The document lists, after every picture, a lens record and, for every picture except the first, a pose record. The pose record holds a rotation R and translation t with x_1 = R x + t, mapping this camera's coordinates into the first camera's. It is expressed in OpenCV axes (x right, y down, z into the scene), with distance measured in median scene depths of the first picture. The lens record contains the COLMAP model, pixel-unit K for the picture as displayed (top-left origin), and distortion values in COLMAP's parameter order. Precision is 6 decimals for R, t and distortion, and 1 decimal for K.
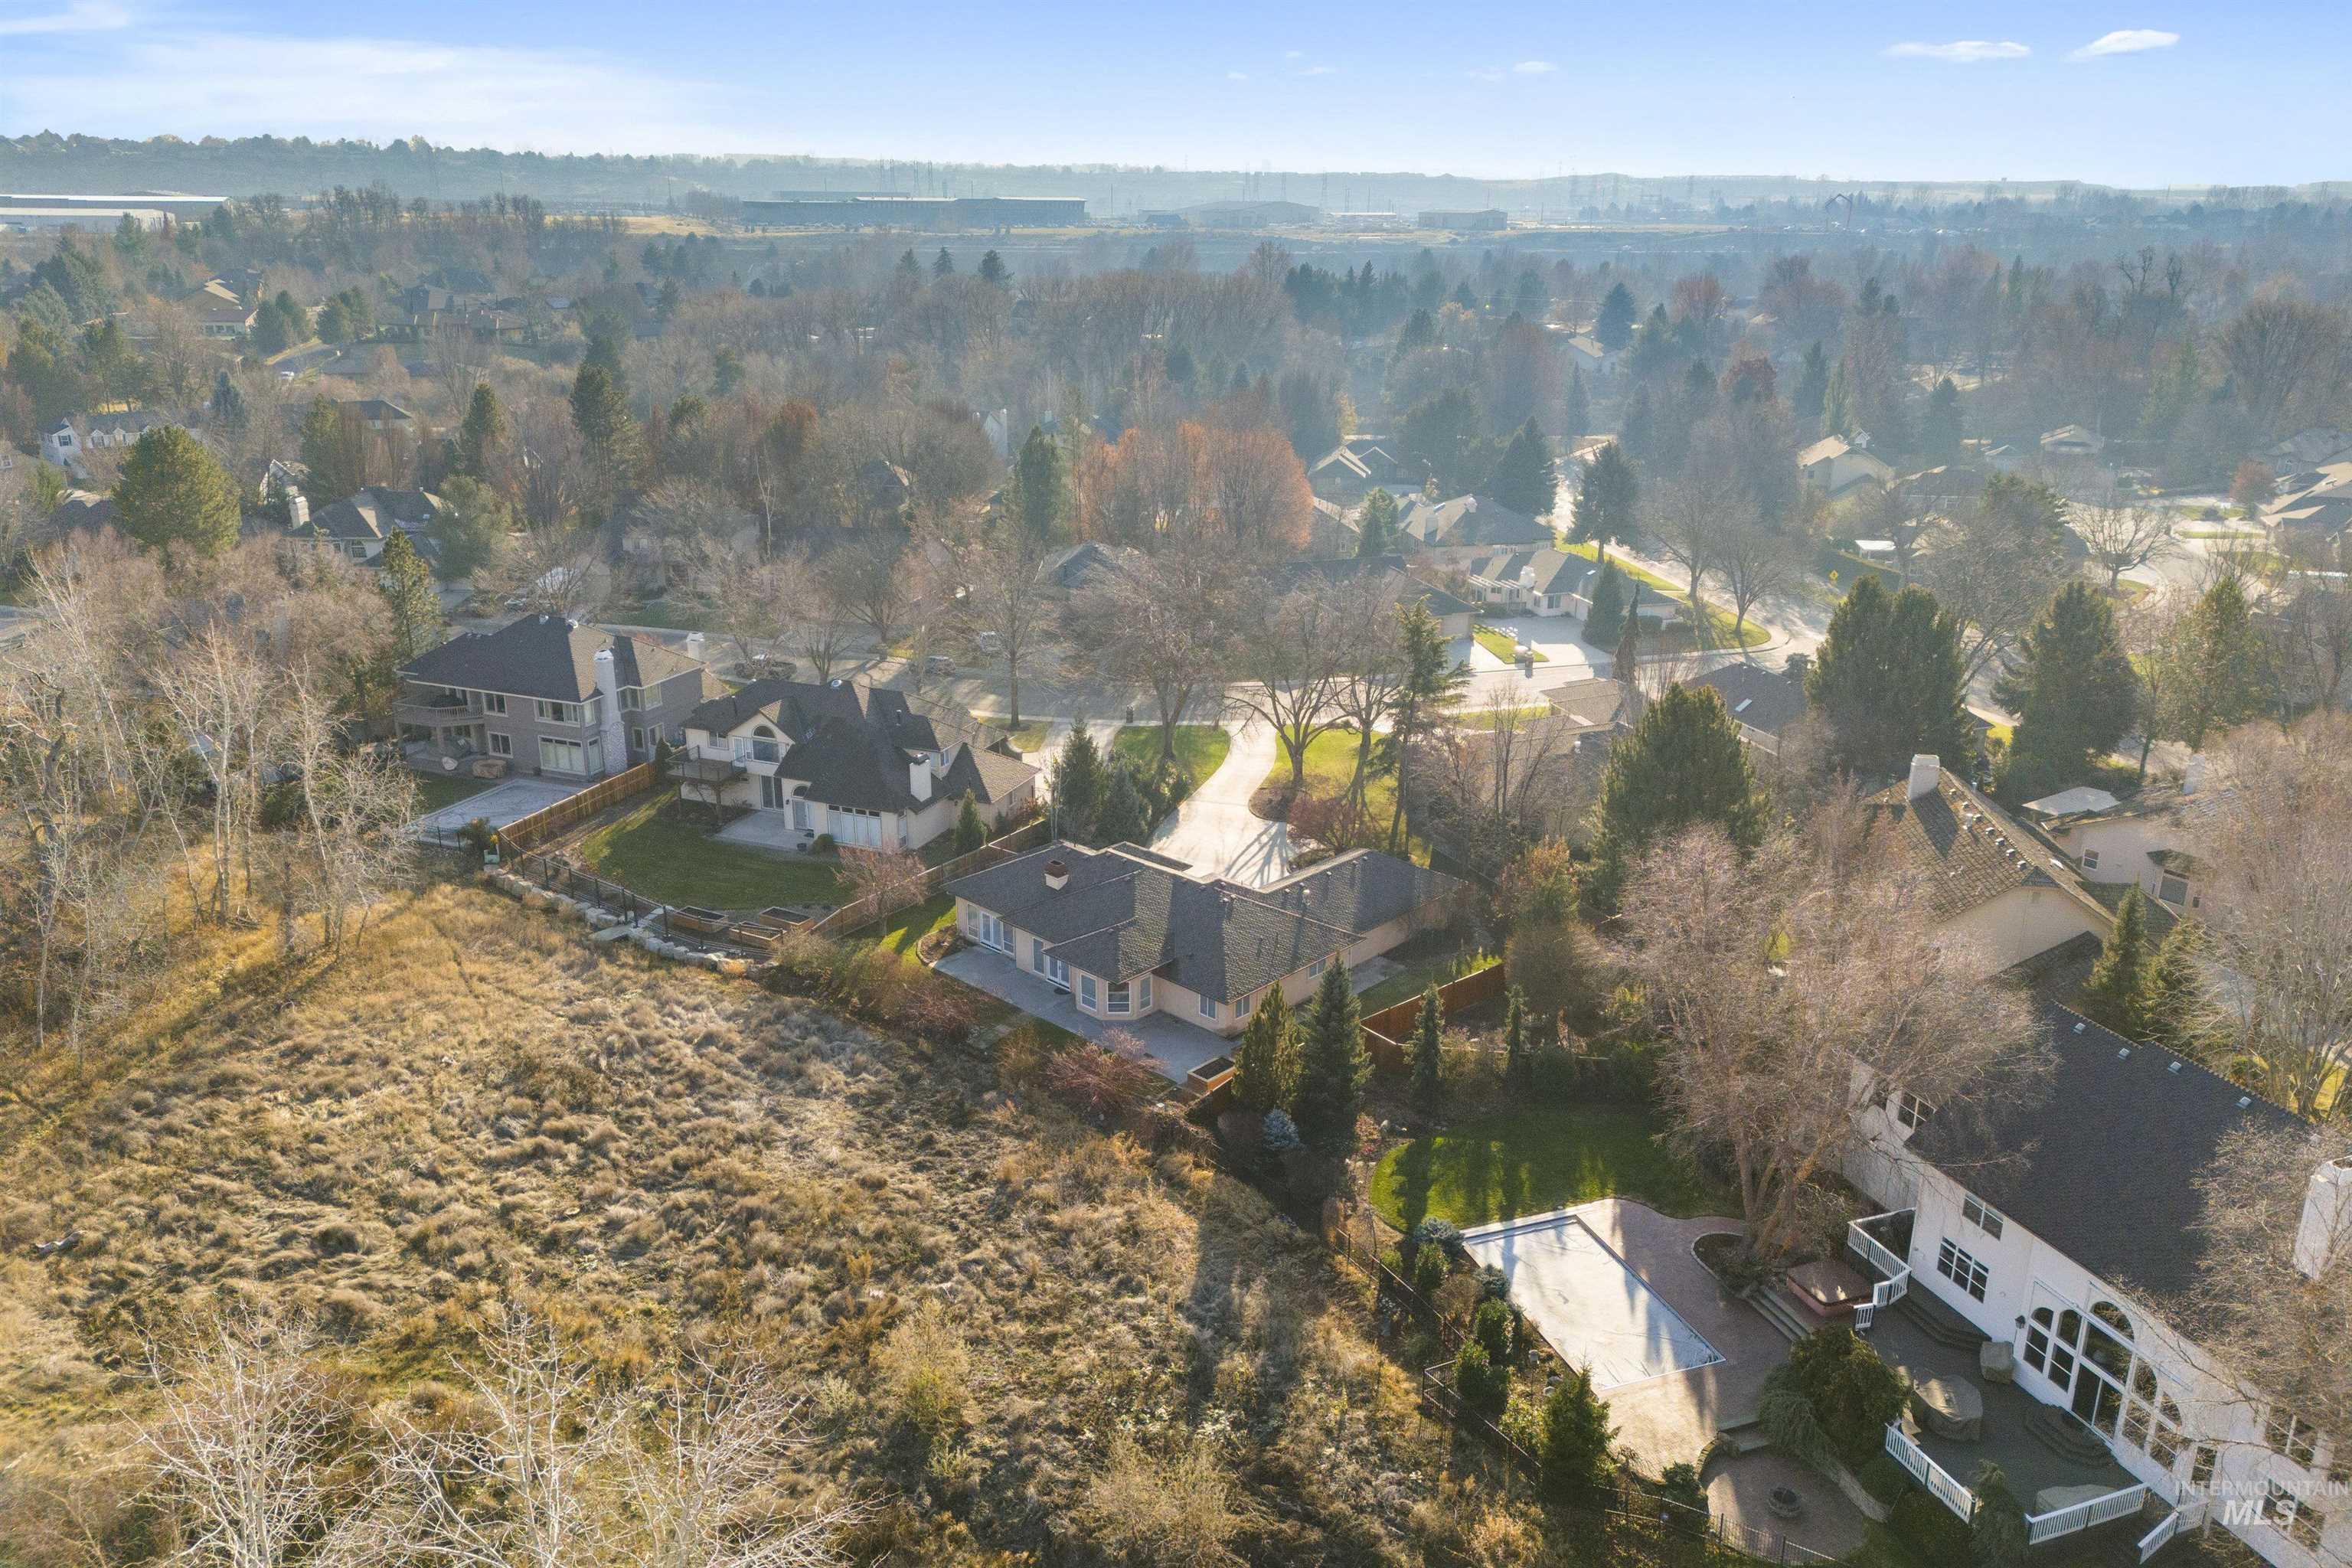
lens RADIAL K [[1738.7, 0, 1176.0], [0, 1738.7, 784.0], [0, 0, 1]] dist [0.027195, -0.005359]
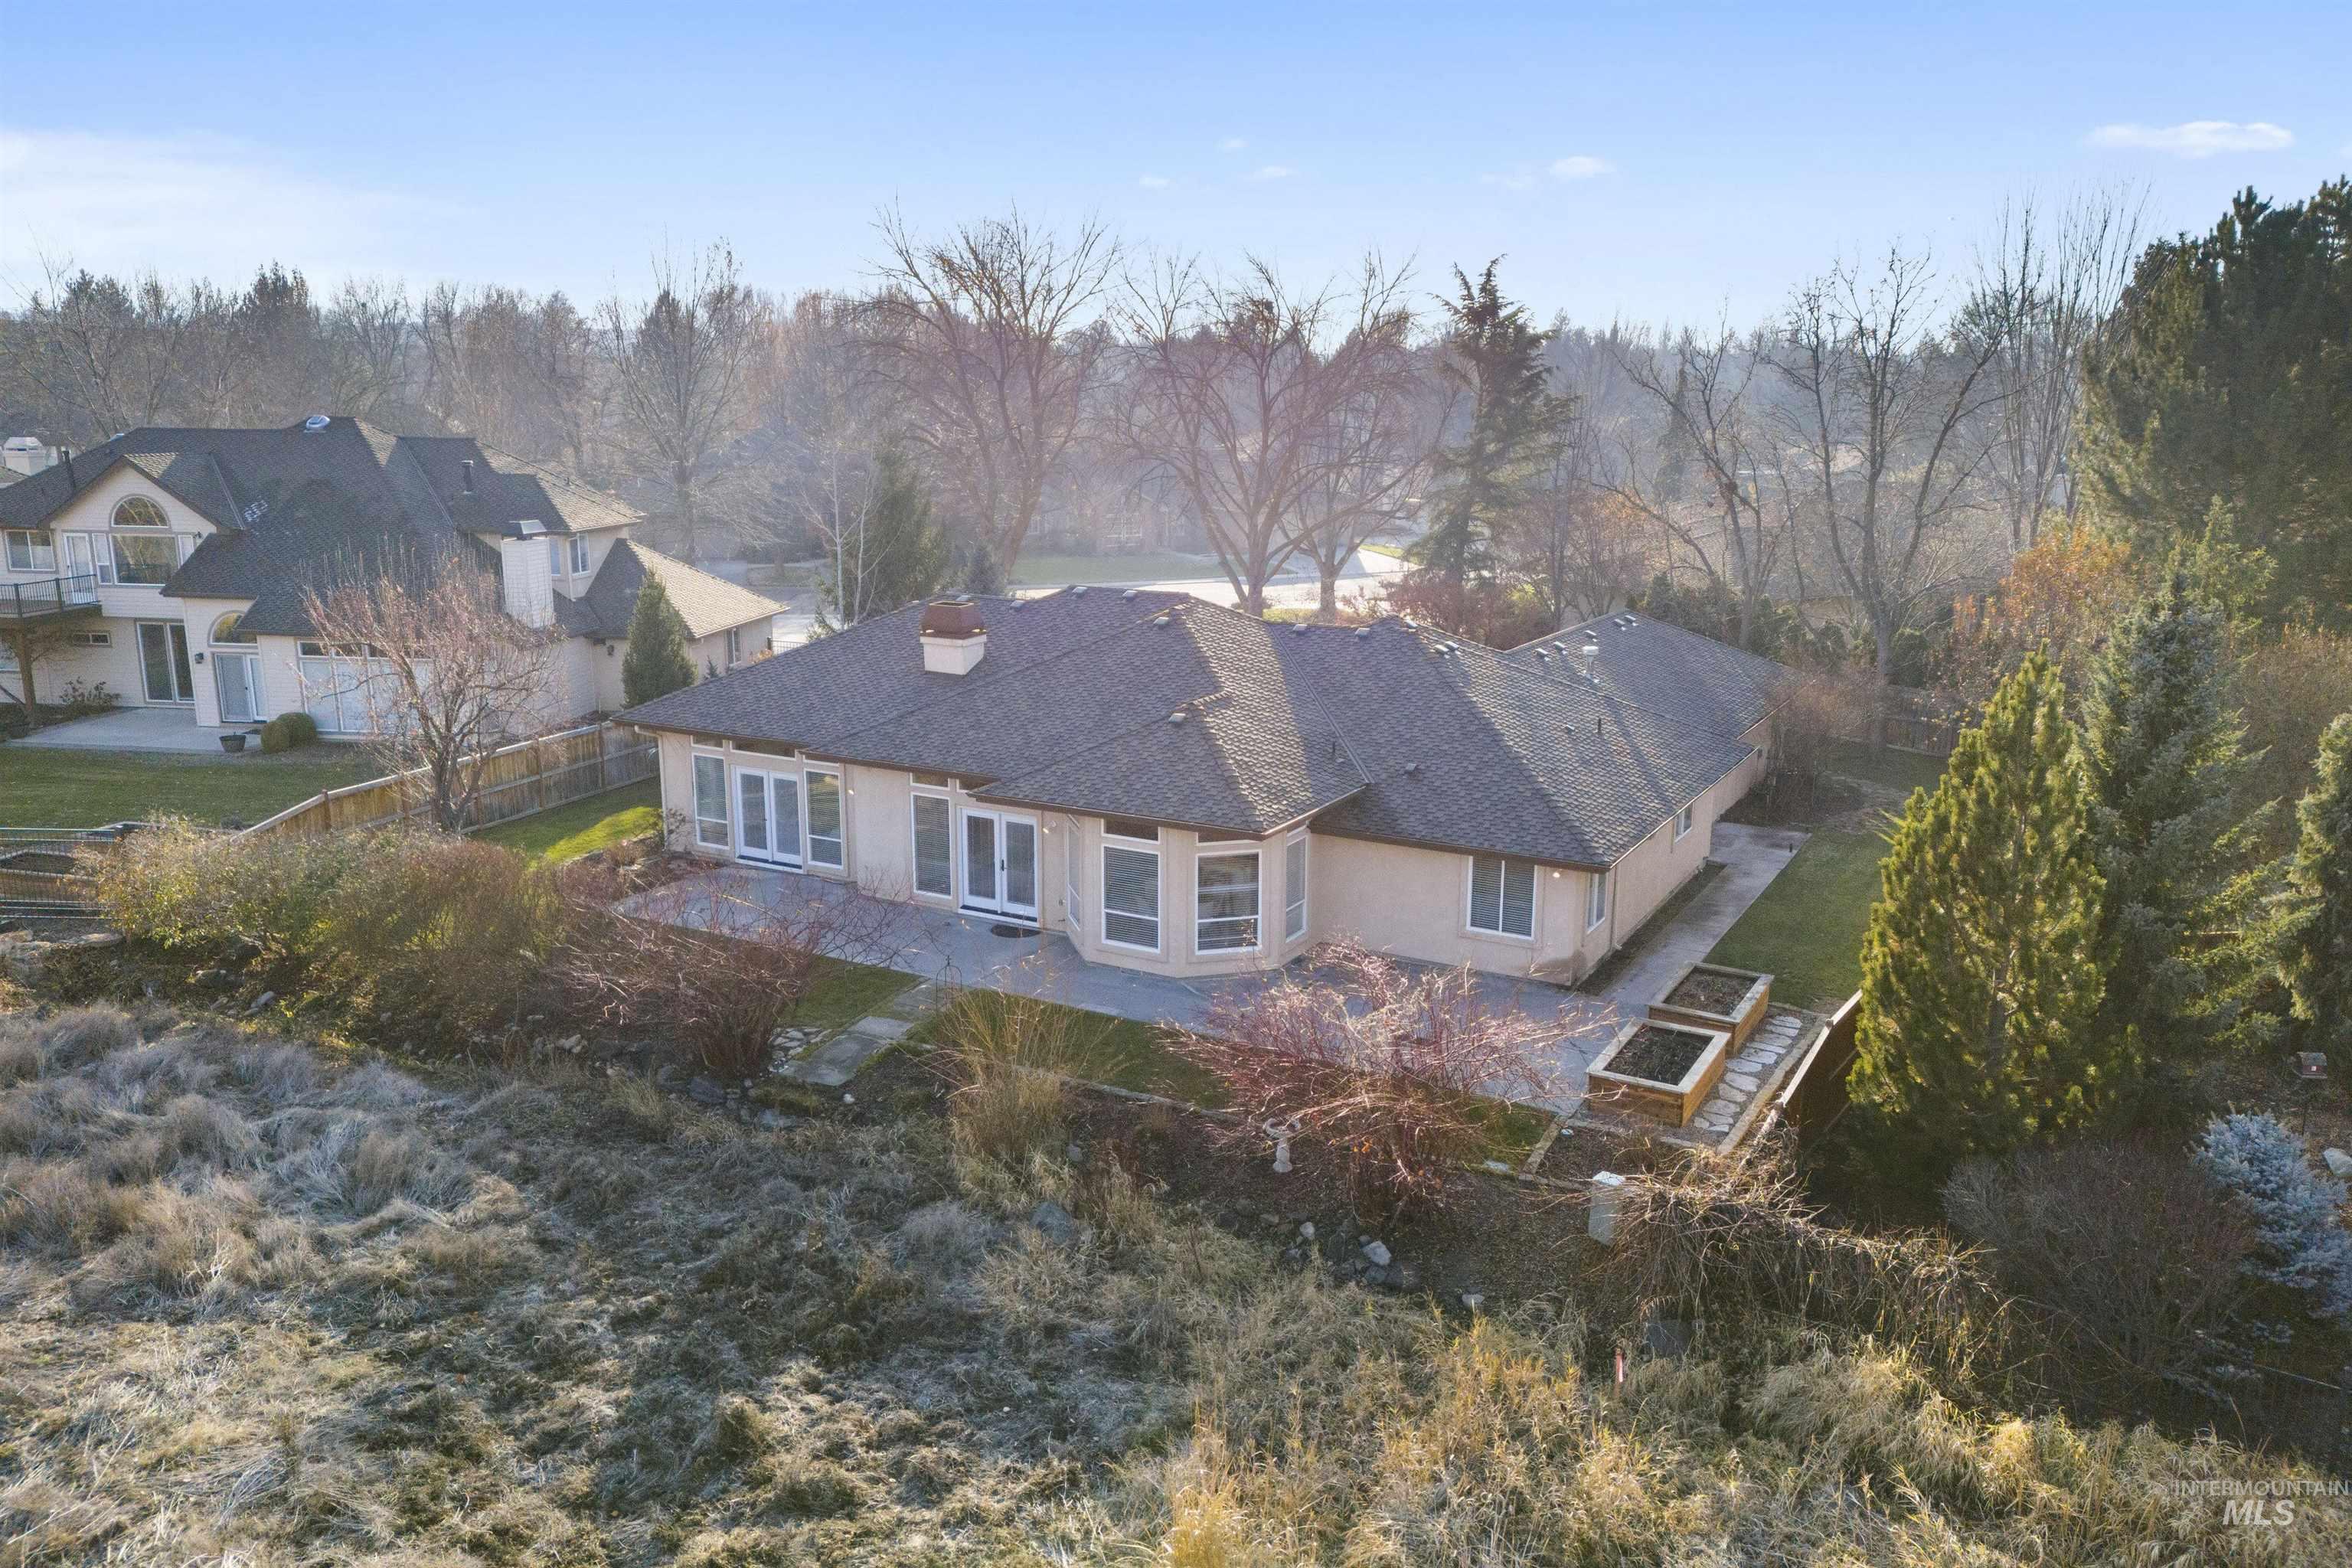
lens RADIAL K [[1738.7, 0, 1176.0], [0, 1738.7, 784.0], [0, 0, 1]] dist [0.027195, -0.005359]
pose [[0.970154, -0.051034, 0.237057, -0.115035], [0.076604, 0.992041, -0.099934, 0.127166], [-0.230071, 0.115111, 0.966342, 0.653663]]
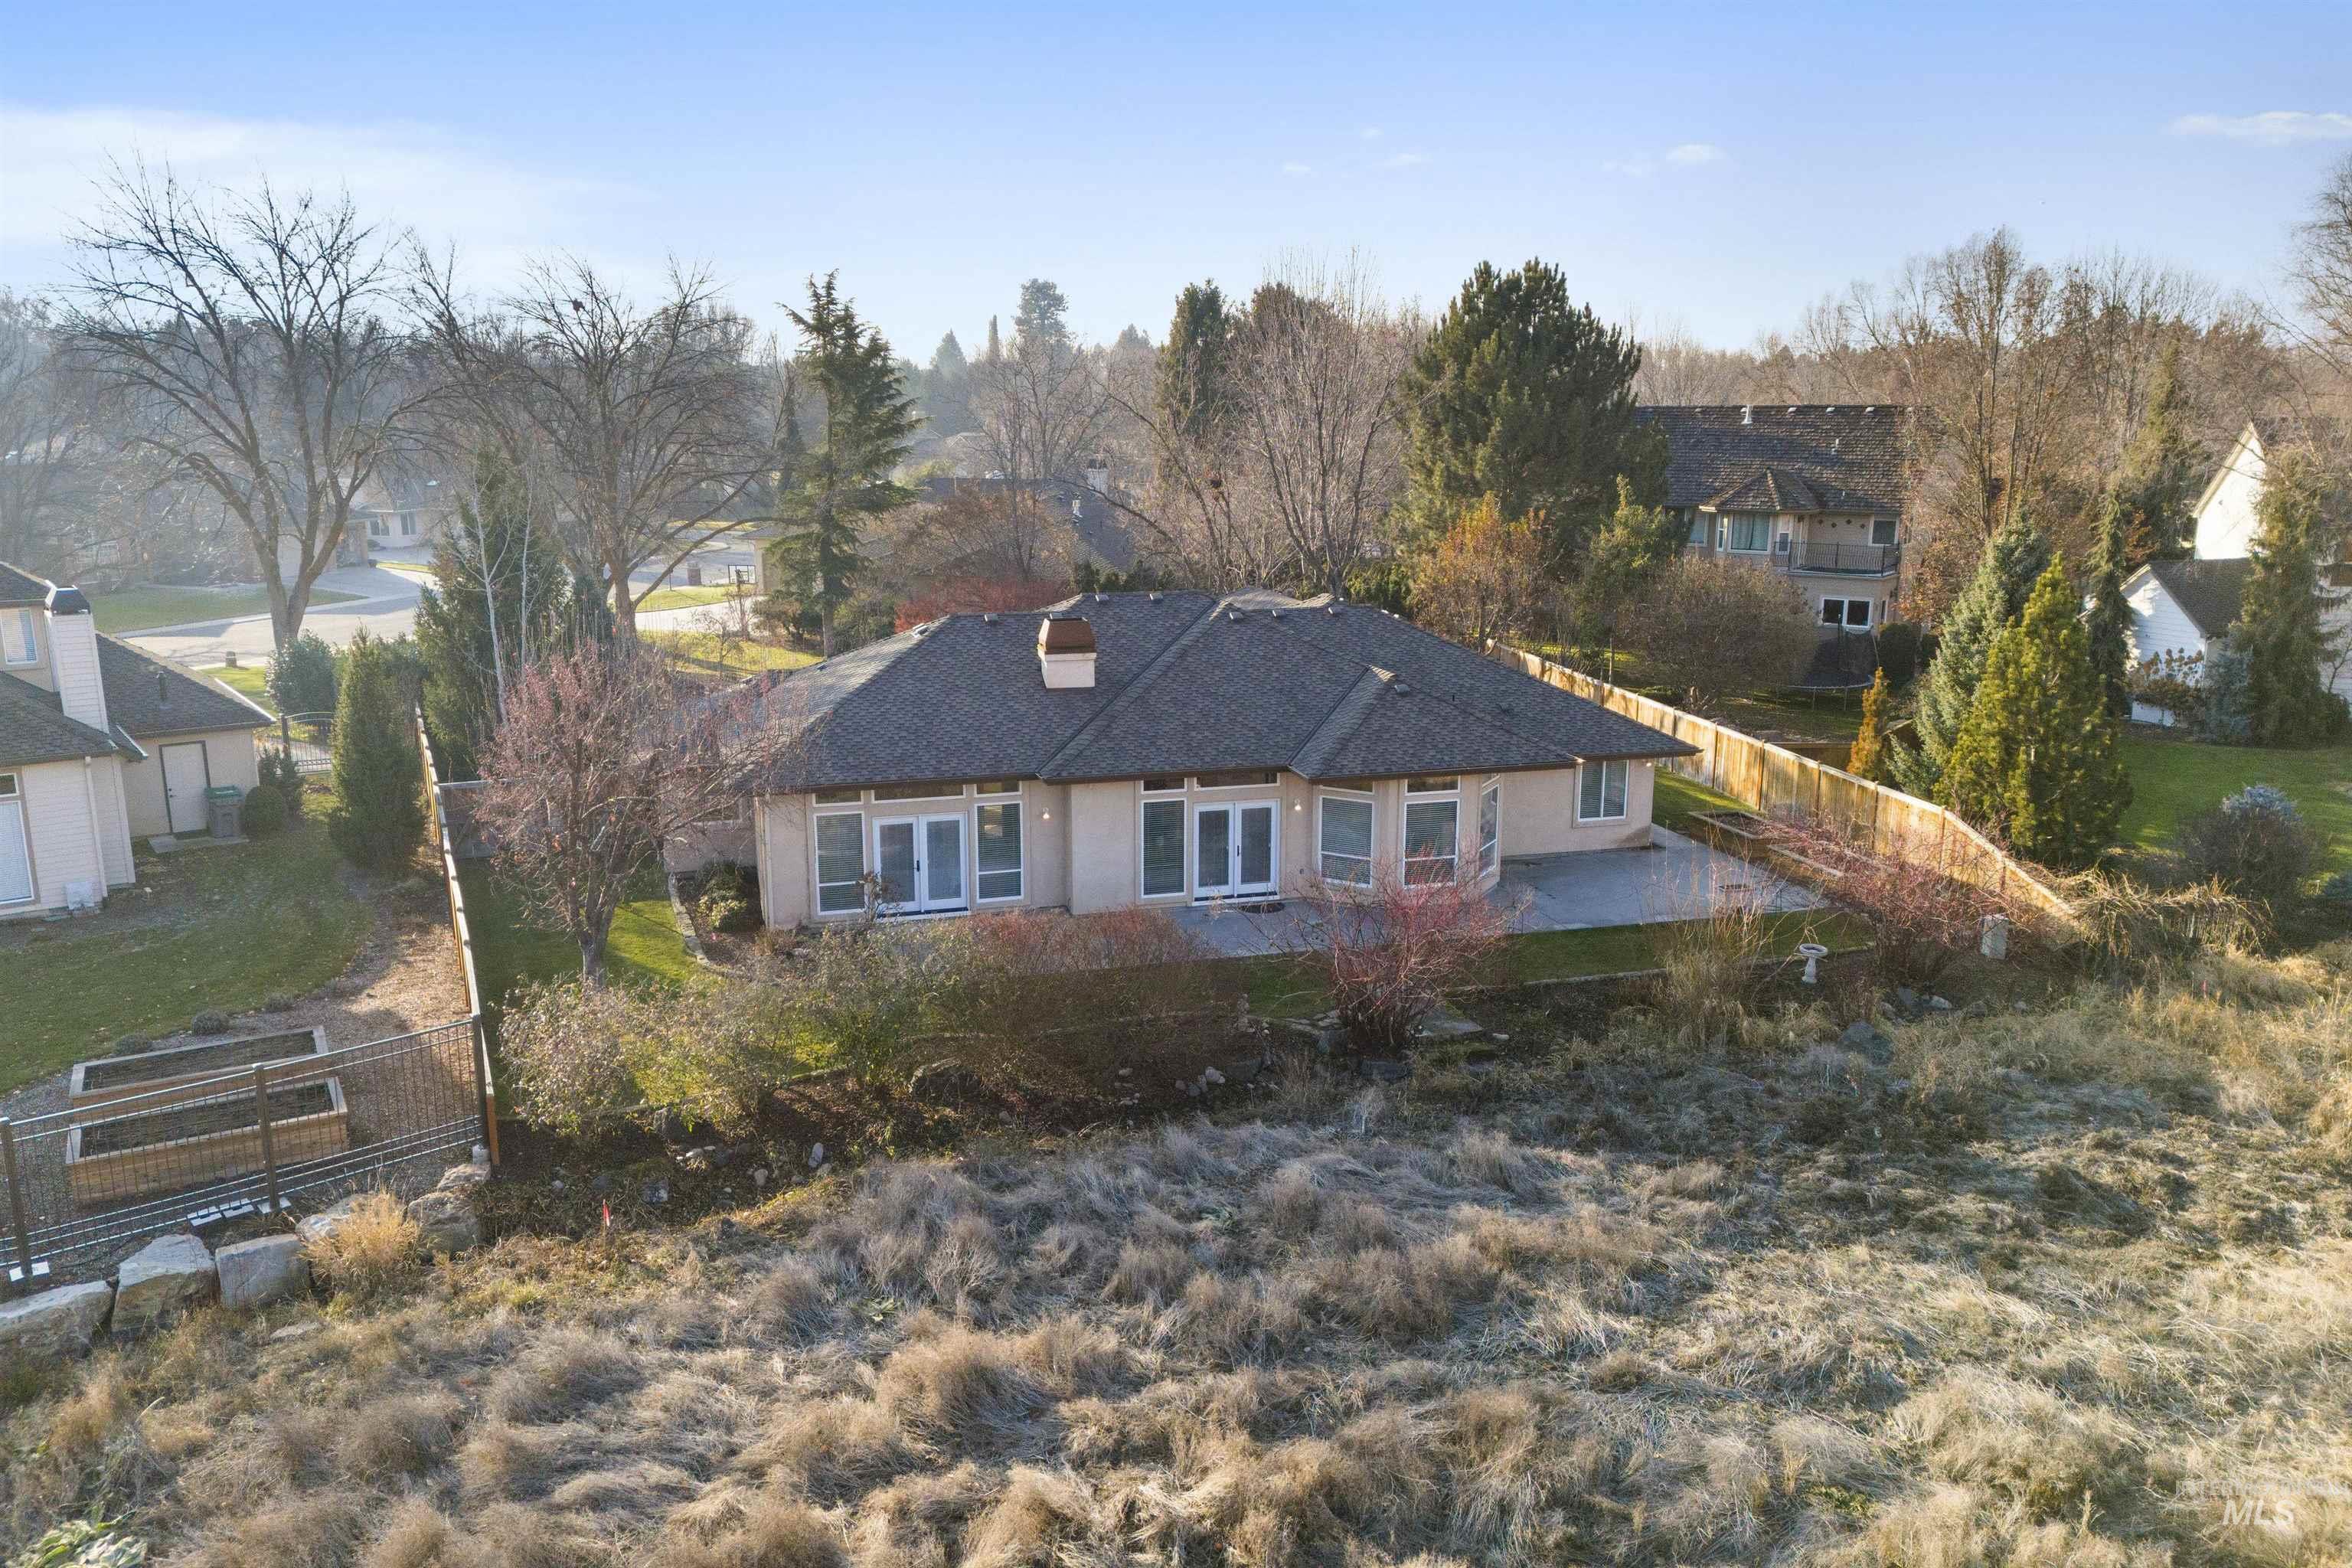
lens RADIAL K [[1738.7, 0, 1176.0], [0, 1738.7, 784.0], [0, 0, 1]] dist [0.027195, -0.005359]
pose [[0.512143, -0.186367, 0.838437, -0.384721], [0.279600, 0.959179, 0.042417, 0.072336], [-0.812116, 0.212703, 0.543345, 0.805414]]
